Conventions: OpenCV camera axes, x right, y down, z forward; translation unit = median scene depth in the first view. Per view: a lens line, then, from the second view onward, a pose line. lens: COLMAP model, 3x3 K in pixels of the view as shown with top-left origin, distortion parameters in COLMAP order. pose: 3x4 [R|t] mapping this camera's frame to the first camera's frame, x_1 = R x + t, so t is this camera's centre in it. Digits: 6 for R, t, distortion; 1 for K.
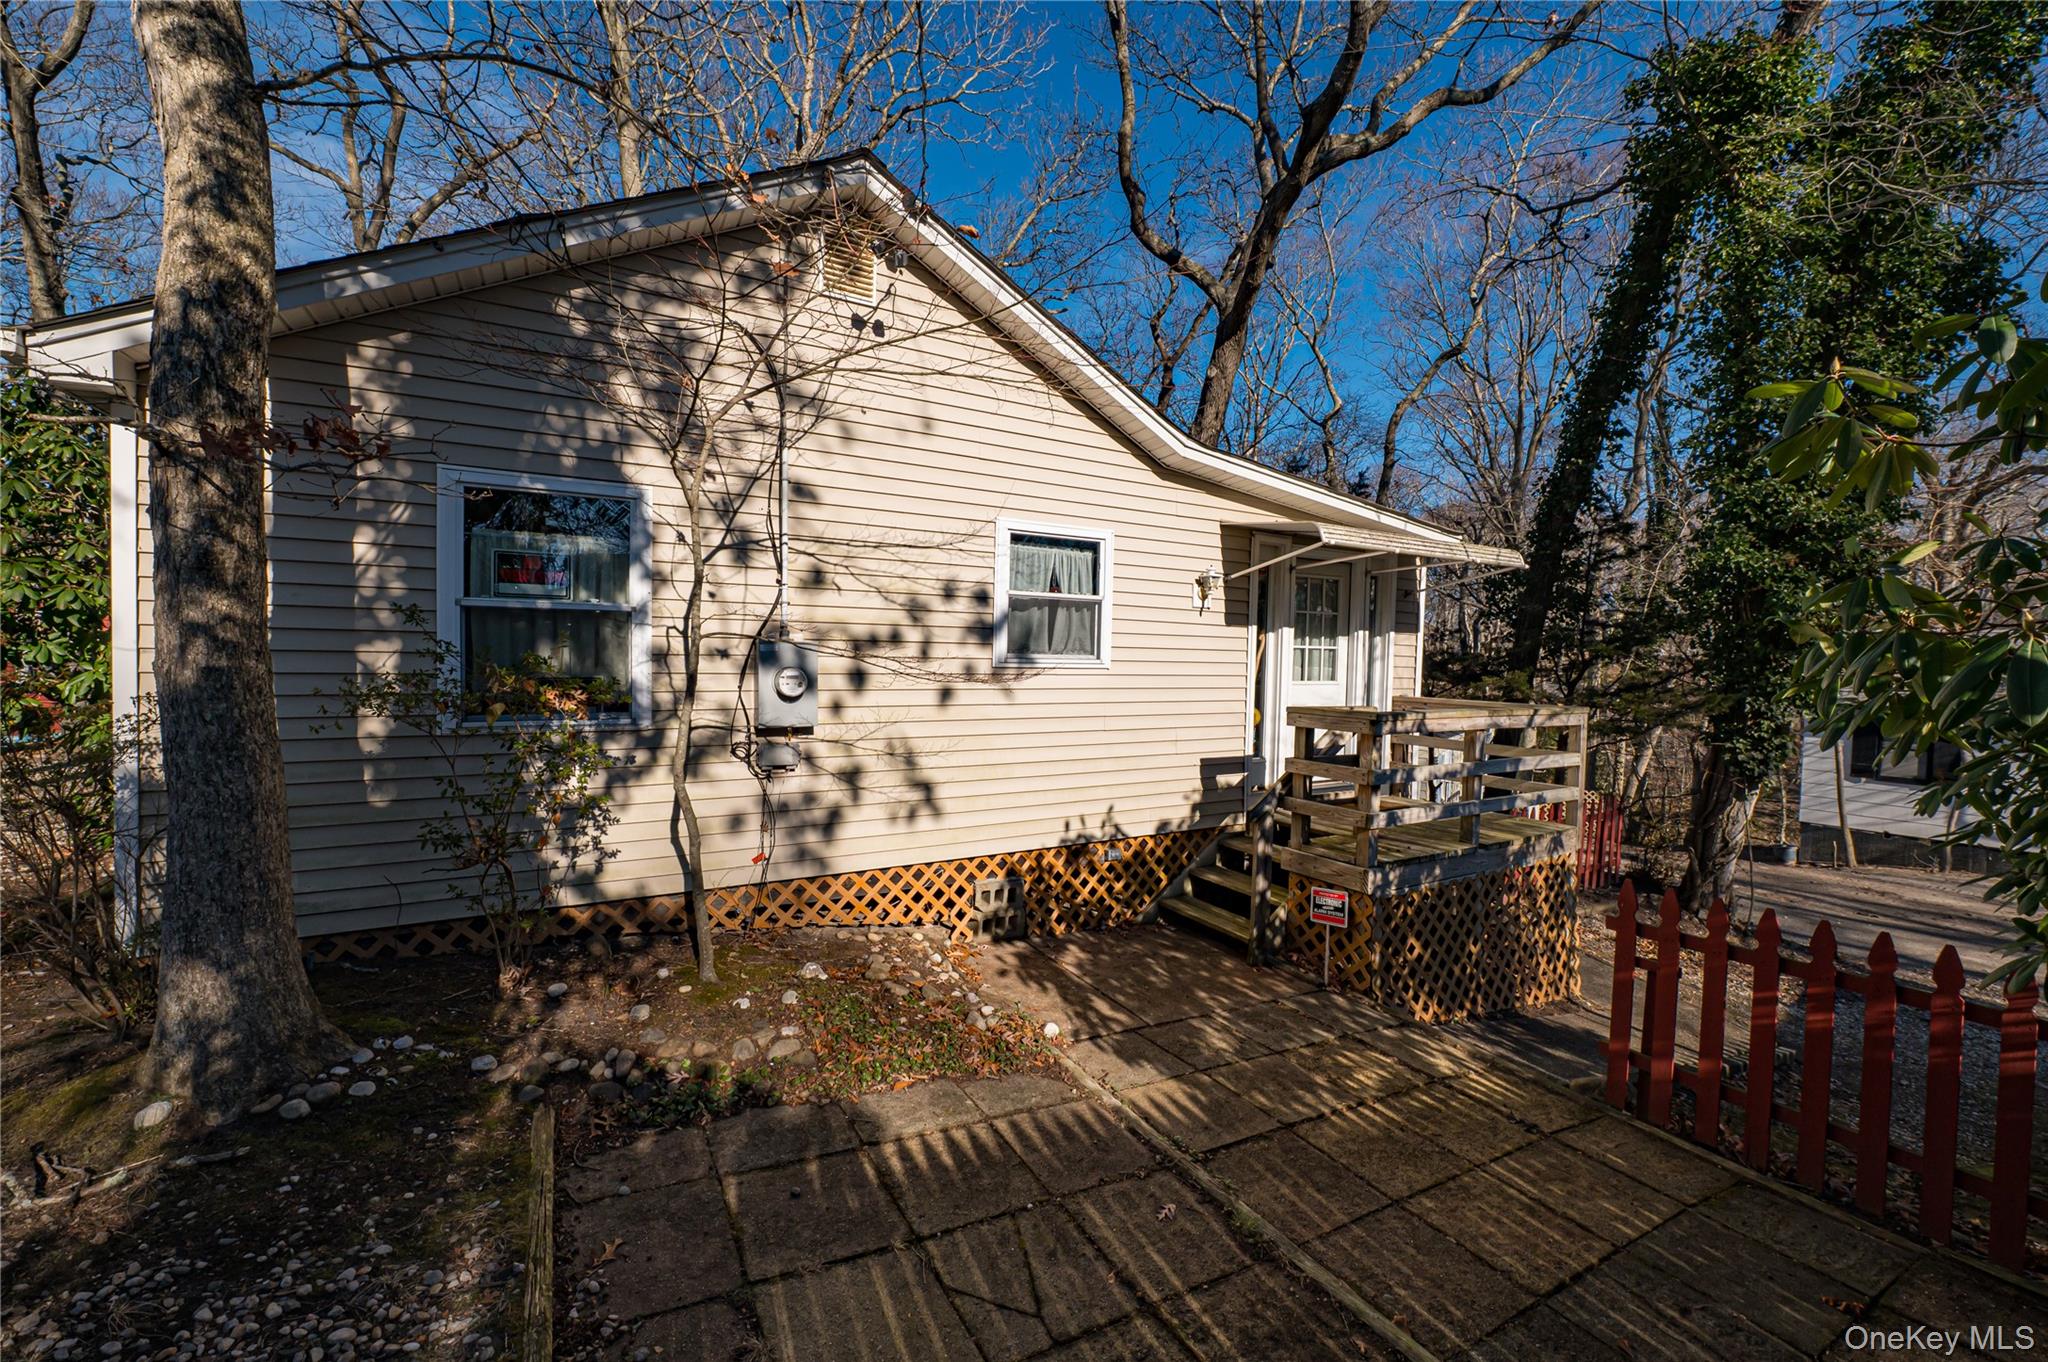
lens RADIAL K [[791.6, 0, 1020.0], [0, 791.6, 673.5], [0, 0, 1]] dist [-0.011744, 0.000619]
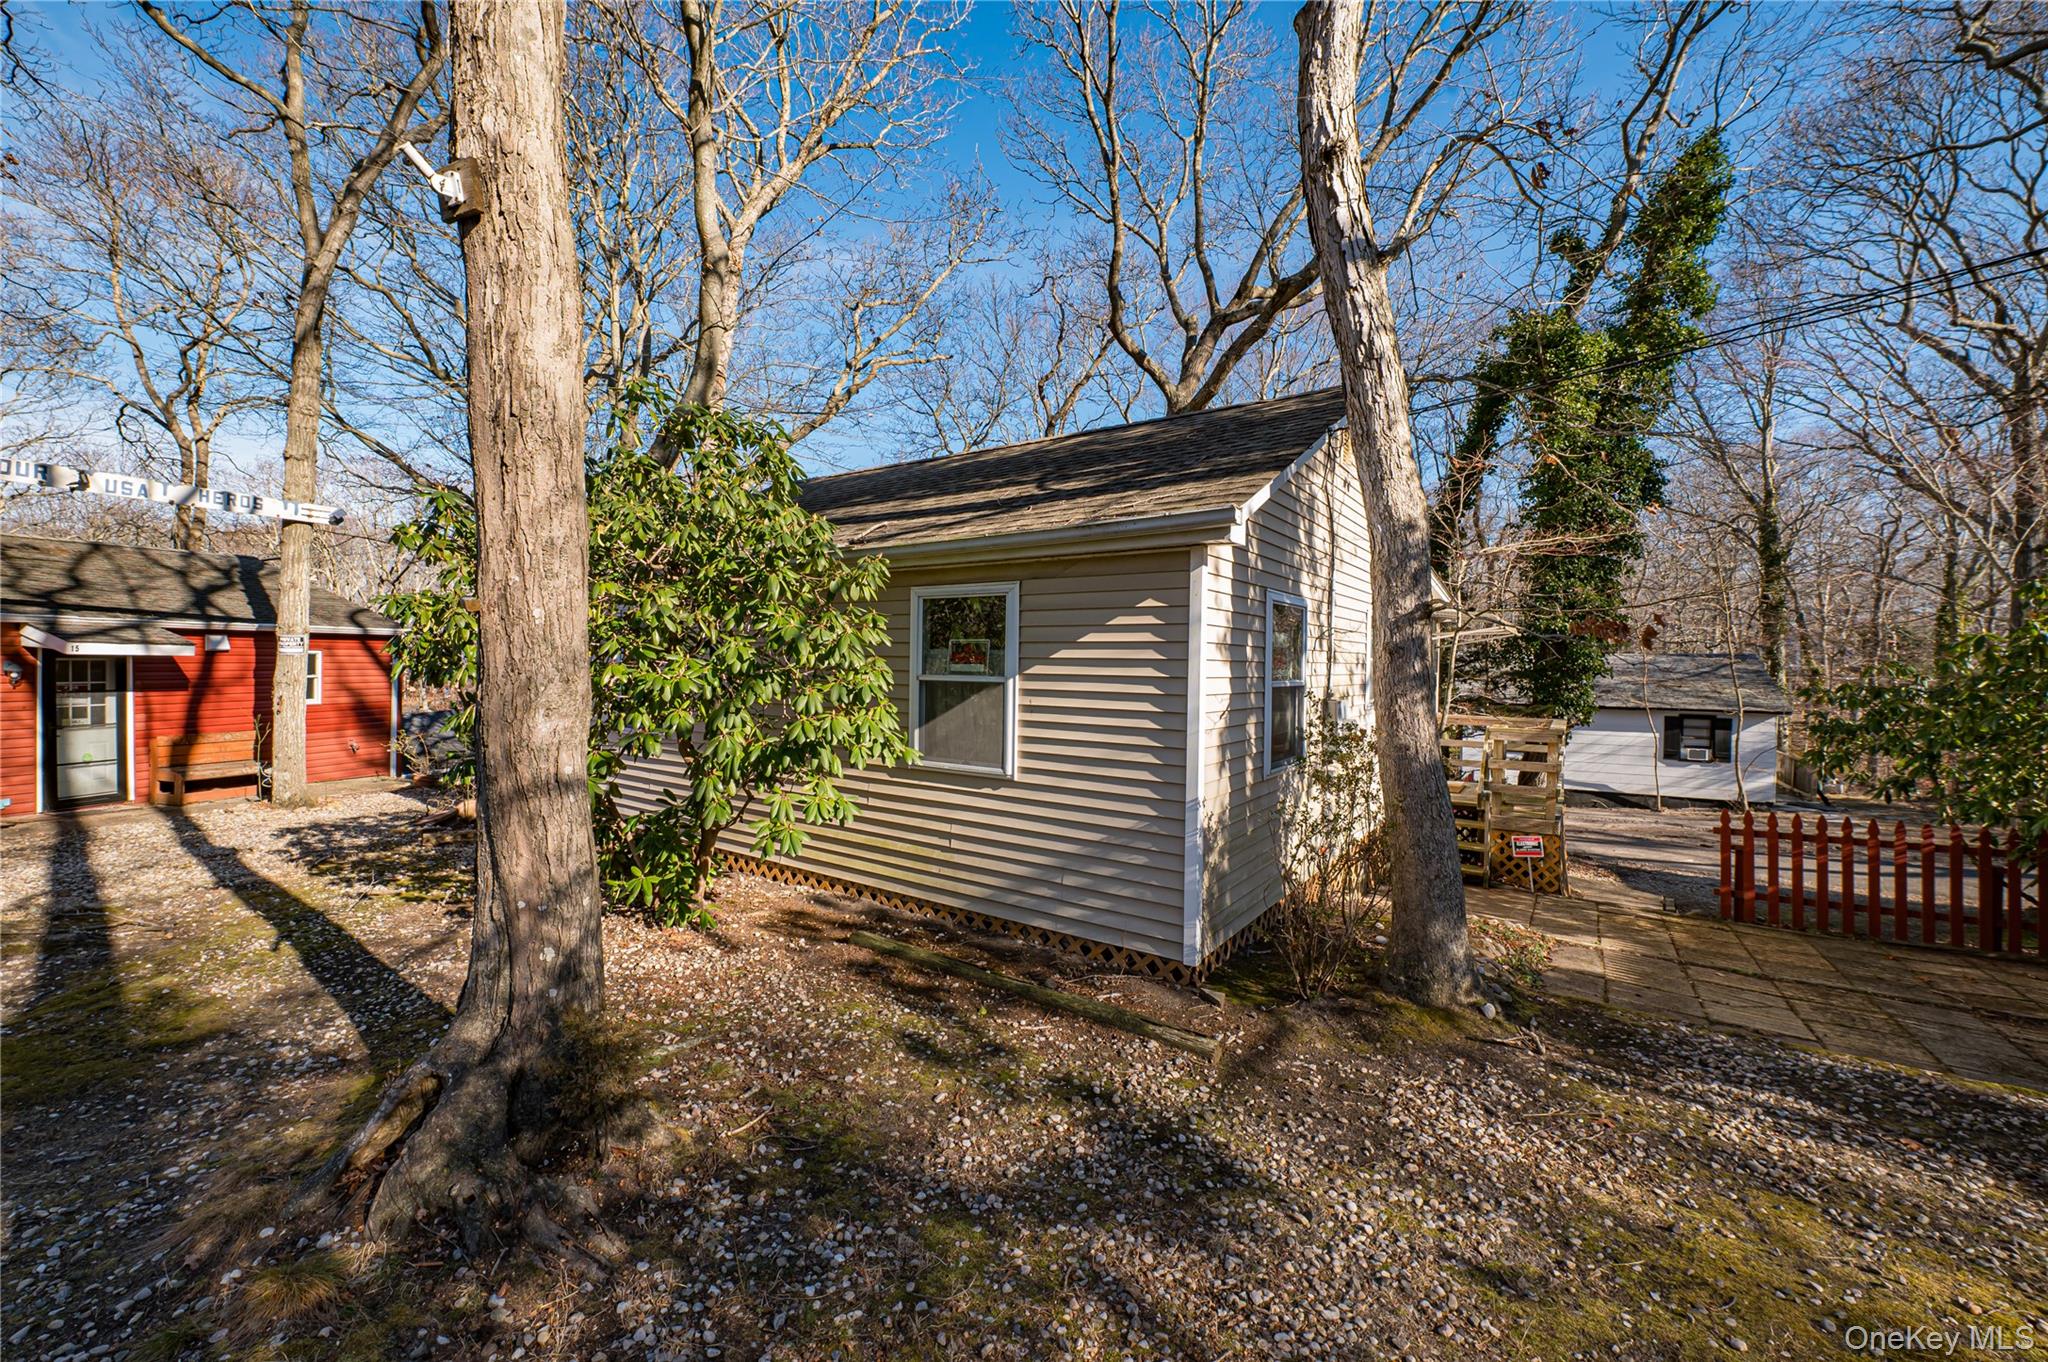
lens RADIAL K [[791.6, 0, 1020.0], [0, 791.6, 673.5], [0, 0, 1]] dist [-0.011744, 0.000619]
pose [[0.907498, -0.012847, 0.419859, -1.583764], [0.016302, 0.999856, -0.004643, -0.104129], [-0.419739, 0.011058, 0.907577, -0.097617]]
